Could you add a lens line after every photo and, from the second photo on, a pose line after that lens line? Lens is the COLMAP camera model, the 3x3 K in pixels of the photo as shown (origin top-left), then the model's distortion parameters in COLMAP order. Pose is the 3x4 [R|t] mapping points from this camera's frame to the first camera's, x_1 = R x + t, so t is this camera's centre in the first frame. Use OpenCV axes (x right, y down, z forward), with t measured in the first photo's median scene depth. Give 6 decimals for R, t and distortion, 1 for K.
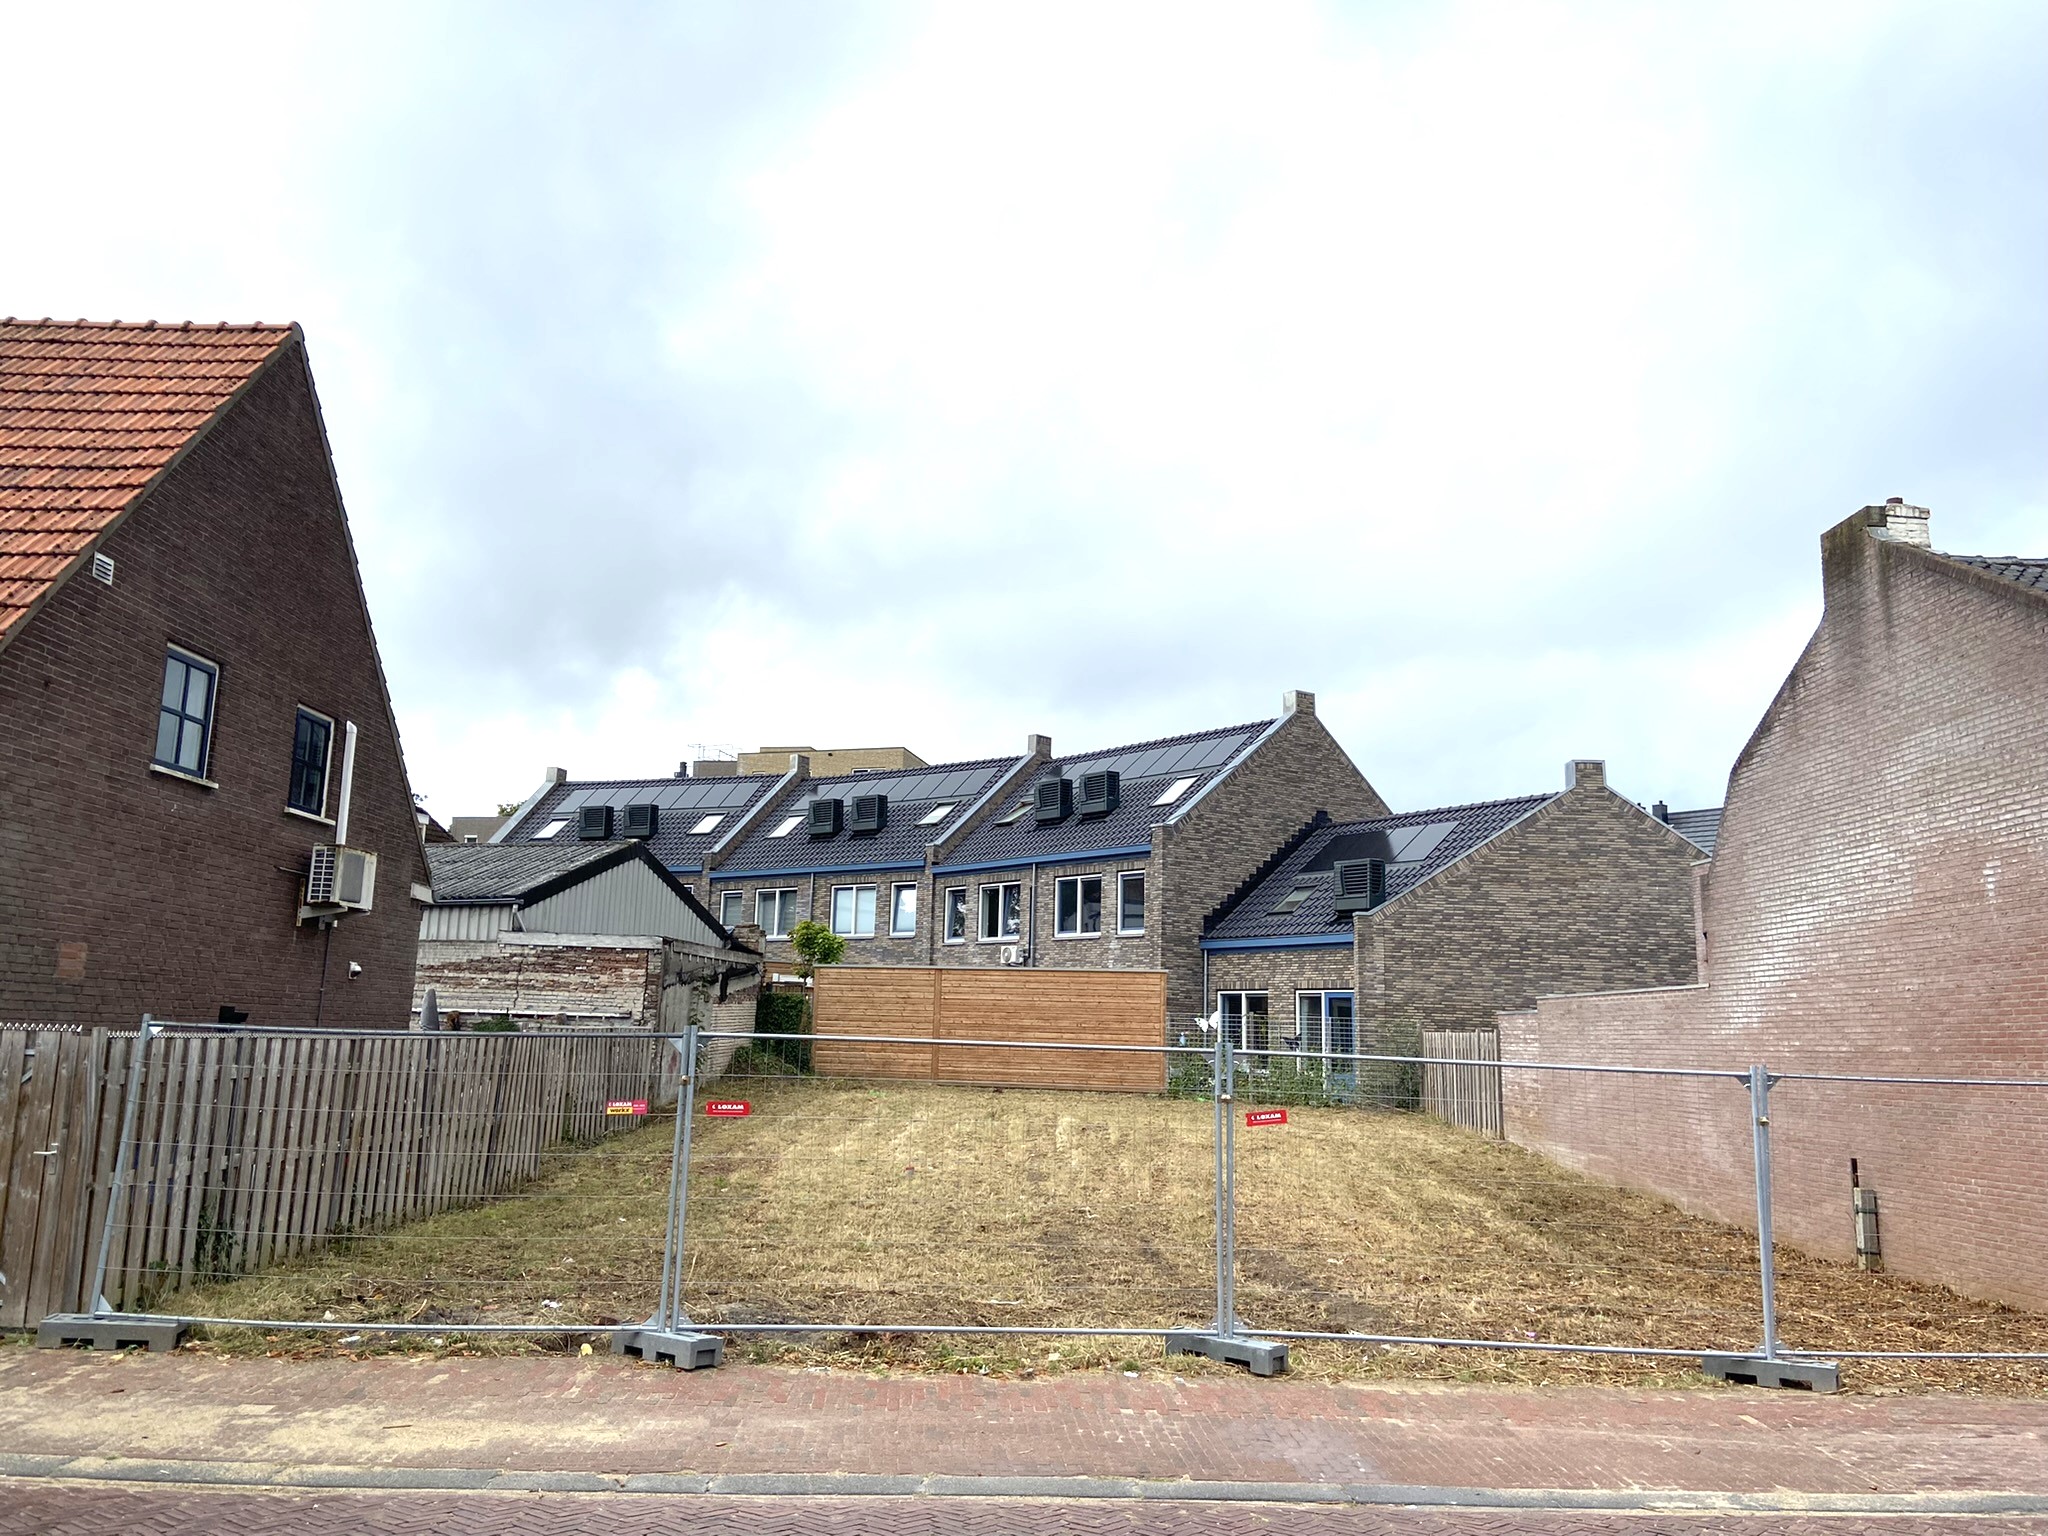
lens RADIAL K [[1532.8, 0, 1021.5], [0, 1532.8, 774.7], [0, 0, 1]] dist [0.123523, -0.150239]
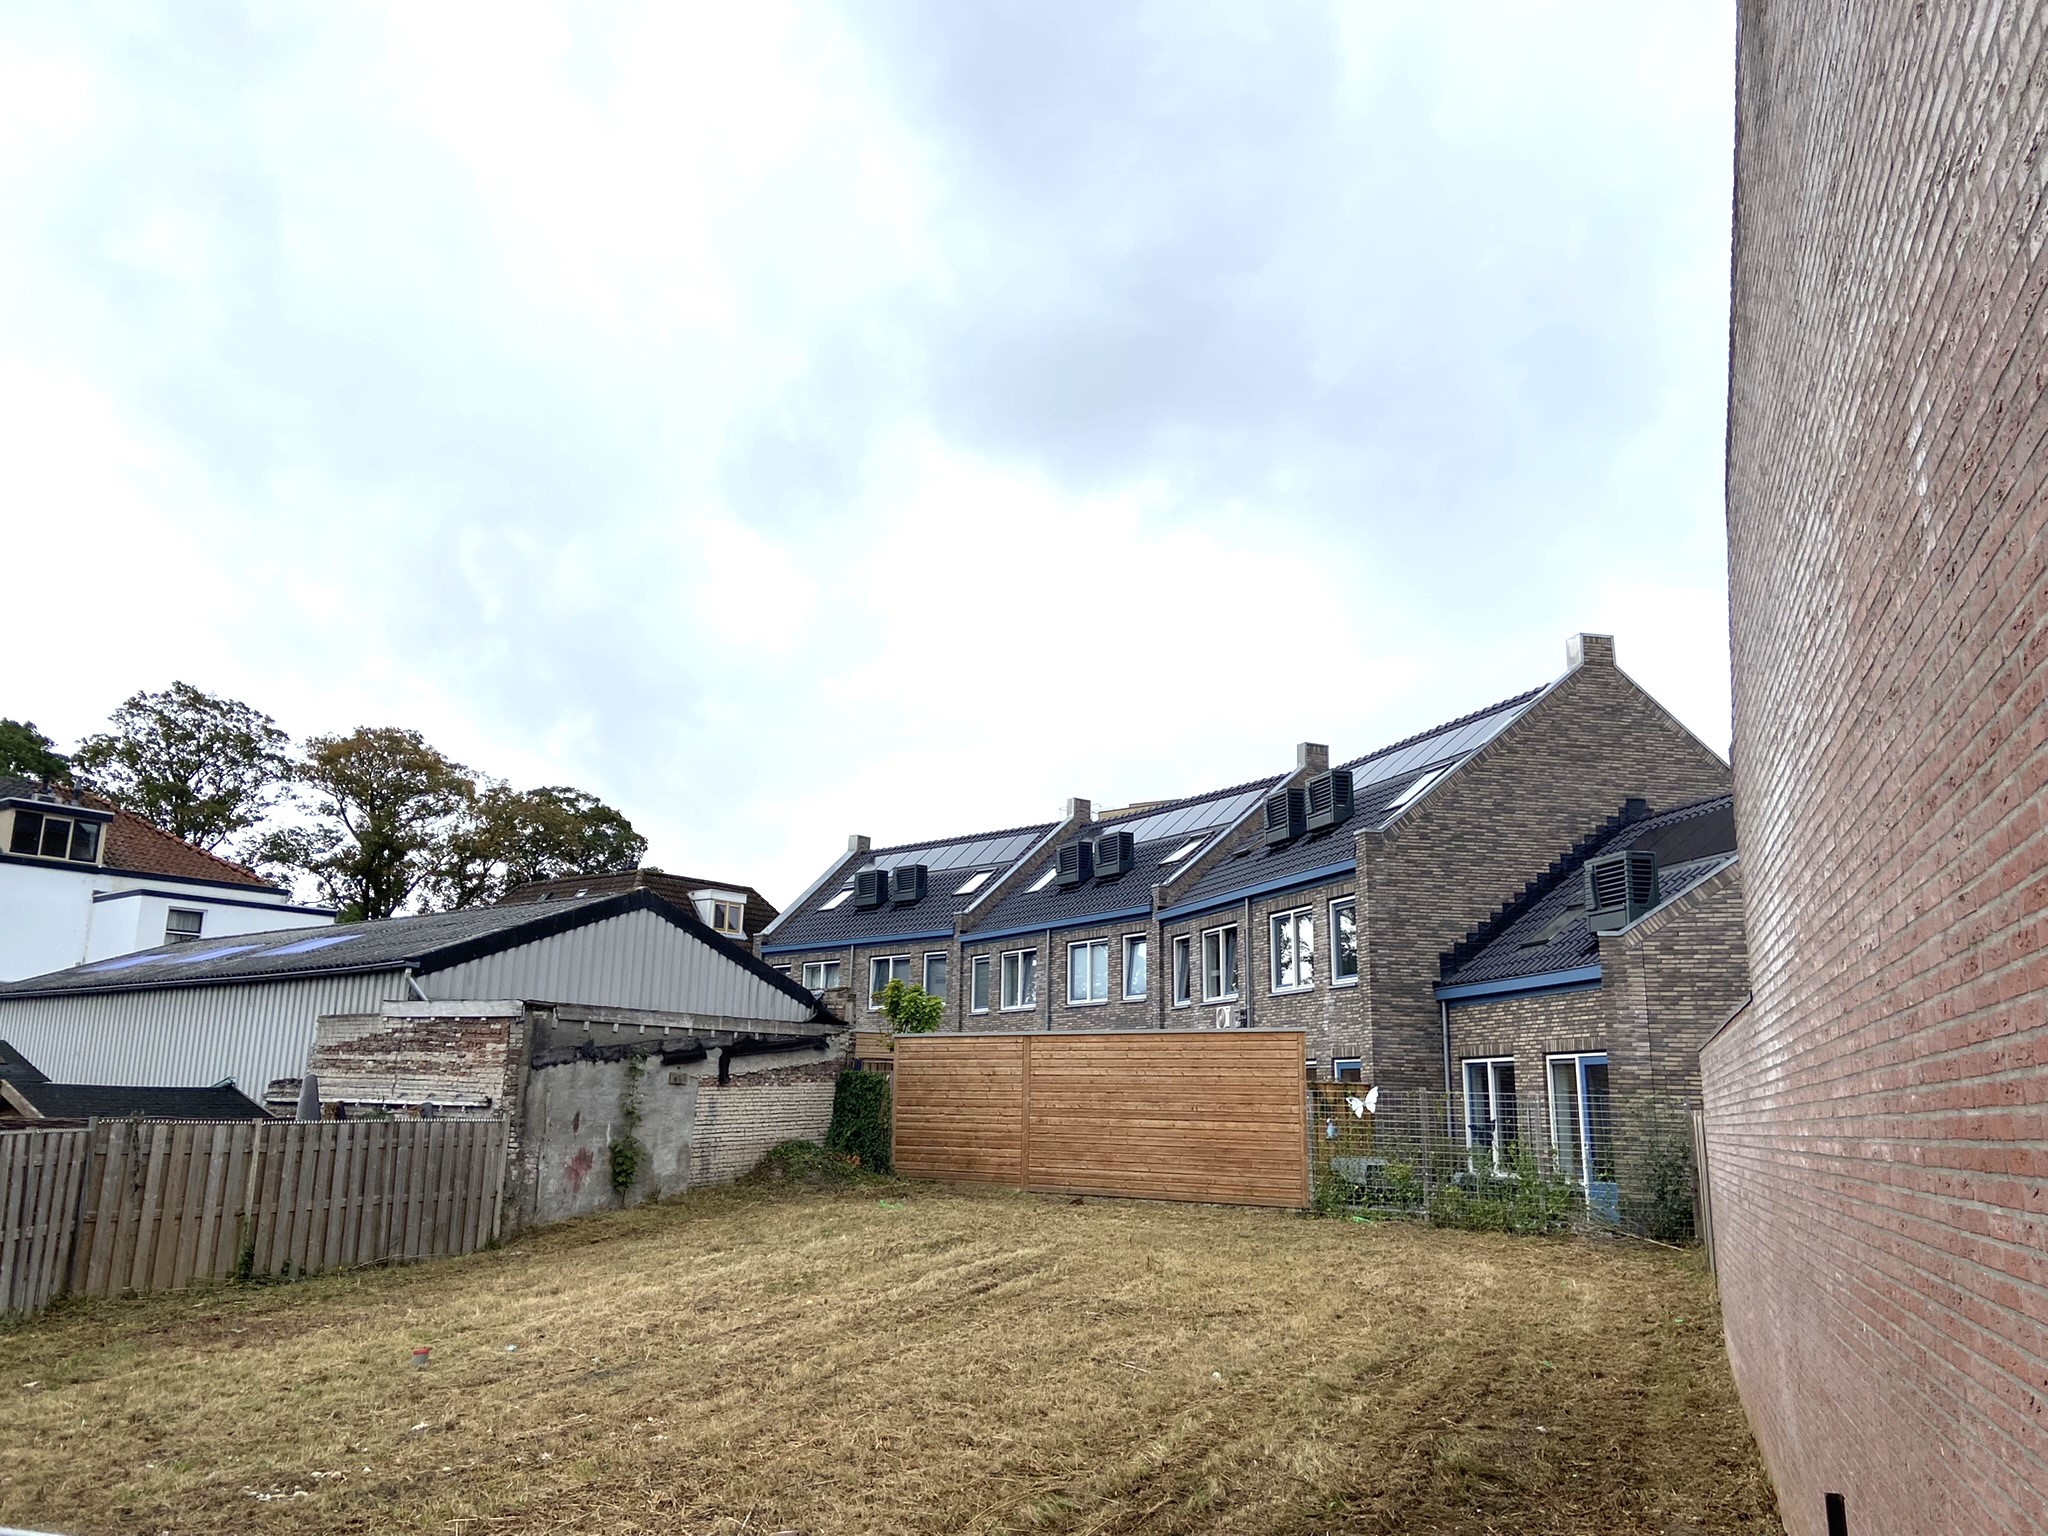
lens RADIAL K [[1532.8, 0, 1024.3], [0, 1532.8, 770.3], [0, 0, 1]] dist [0.123523, -0.150239]
pose [[0.930373, -0.088965, -0.355656, 0.234746], [0.068632, 0.995224, -0.069411, 0.050478], [0.360133, 0.040168, 0.932036, 0.296916]]
